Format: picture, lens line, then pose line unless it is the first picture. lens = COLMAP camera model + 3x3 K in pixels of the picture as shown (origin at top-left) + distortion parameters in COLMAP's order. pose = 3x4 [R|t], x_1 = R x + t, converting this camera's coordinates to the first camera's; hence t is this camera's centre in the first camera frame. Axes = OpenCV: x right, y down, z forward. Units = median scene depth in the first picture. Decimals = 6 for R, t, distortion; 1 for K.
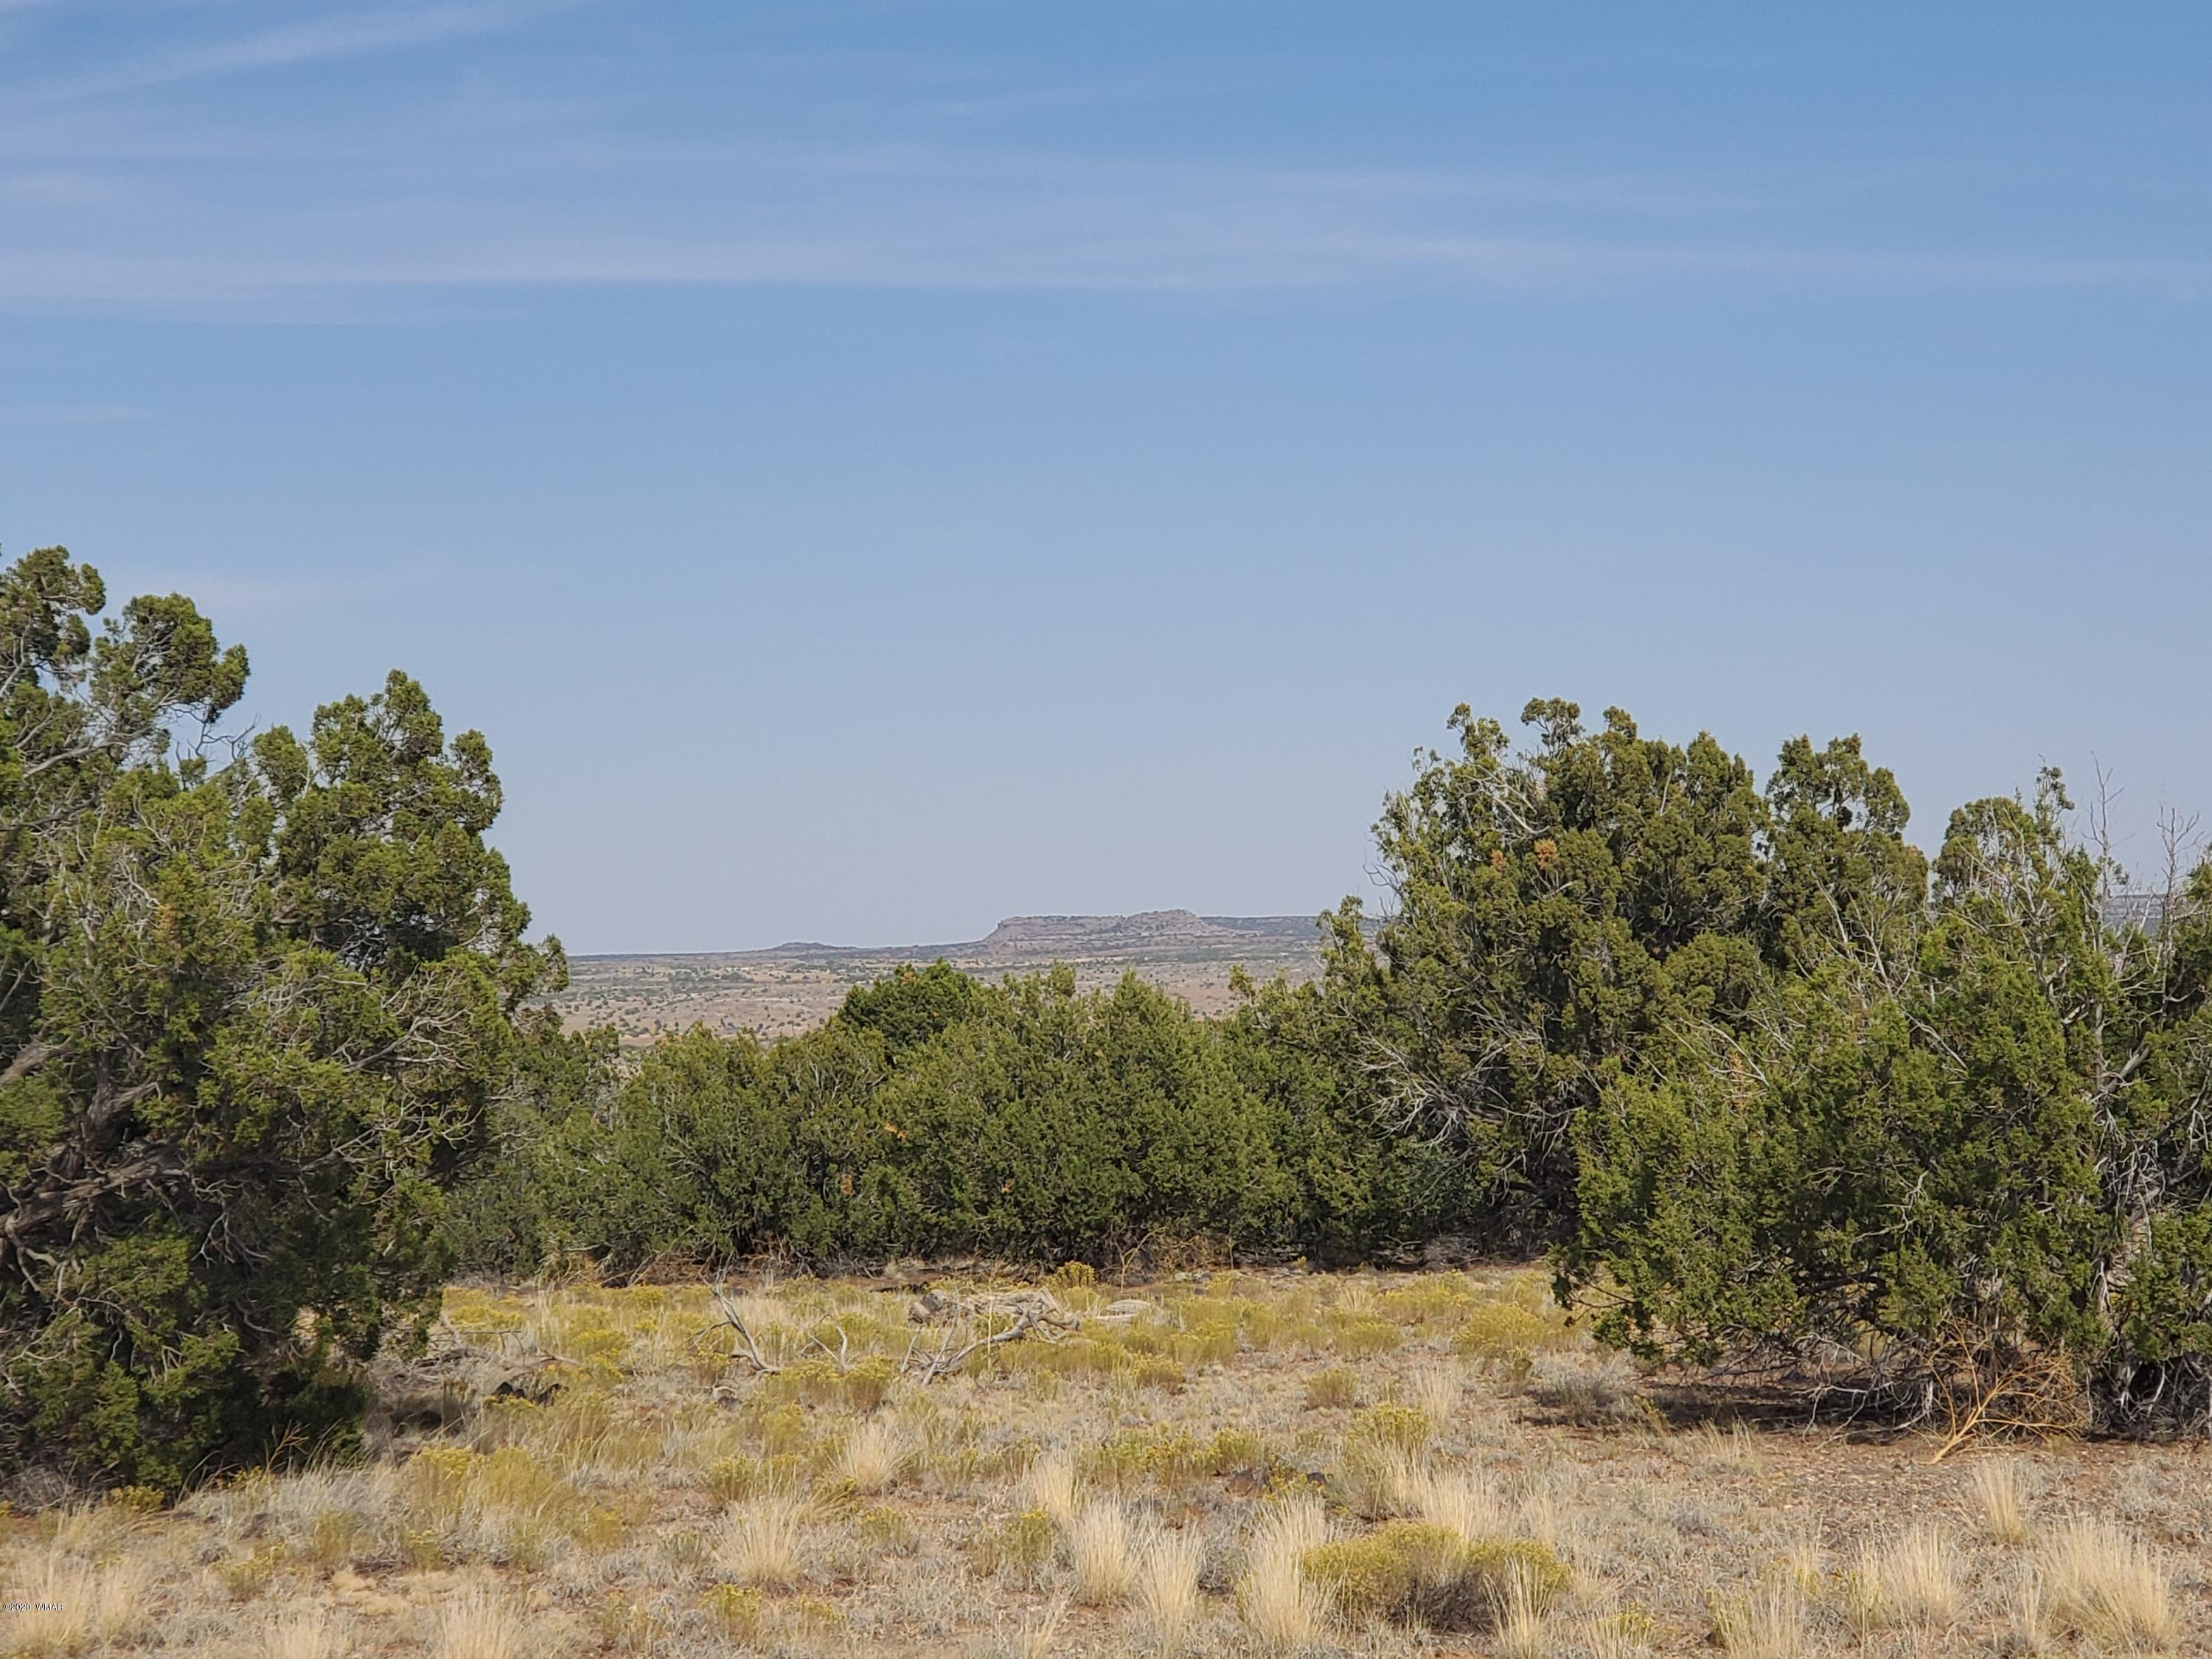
lens RADIAL K [[3199.4, 0, 1104.6], [0, 3199.4, 832.0], [0, 0, 1]] dist [0.130933, 0.000000]
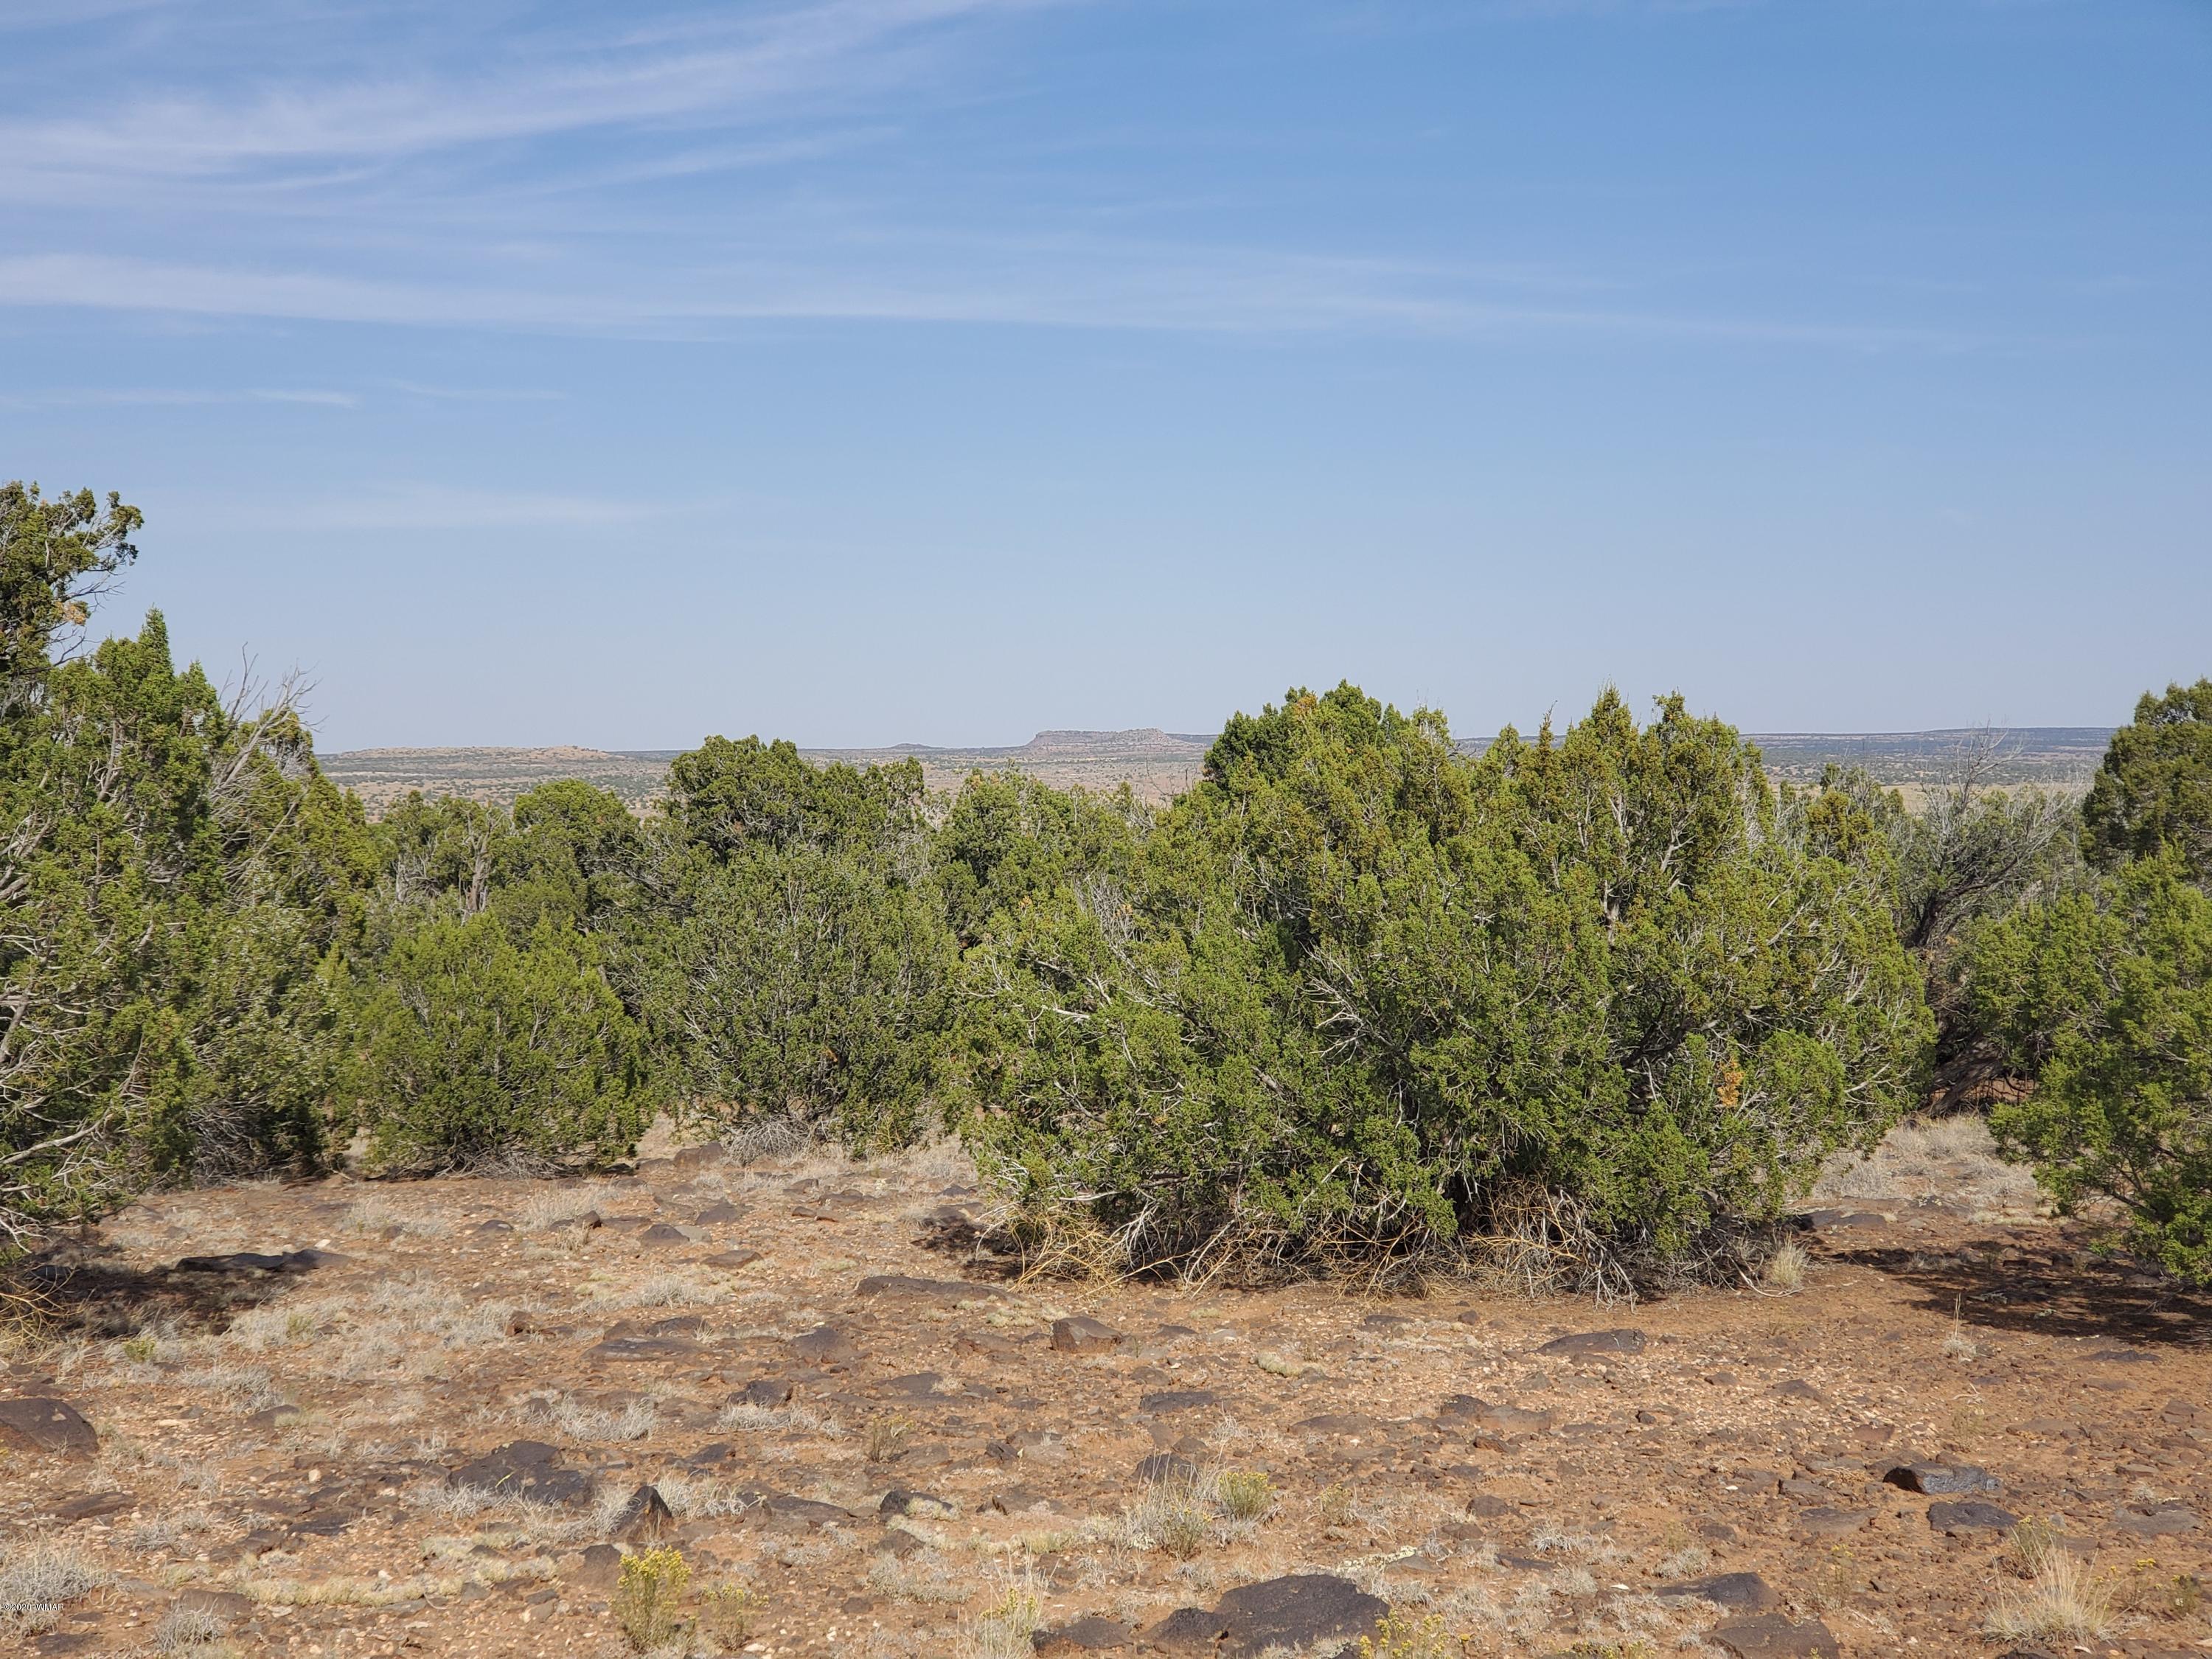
lens RADIAL K [[3199.4, 0, 1066.8], [0, 3199.4, 878.5], [0, 0, 1]] dist [0.130933, 0.000000]
pose [[0.996101, 0.012657, -0.087312, -0.126711], [-0.004572, 0.995732, 0.092182, 0.046153], [0.088106, -0.091424, 0.991907, 0.573349]]
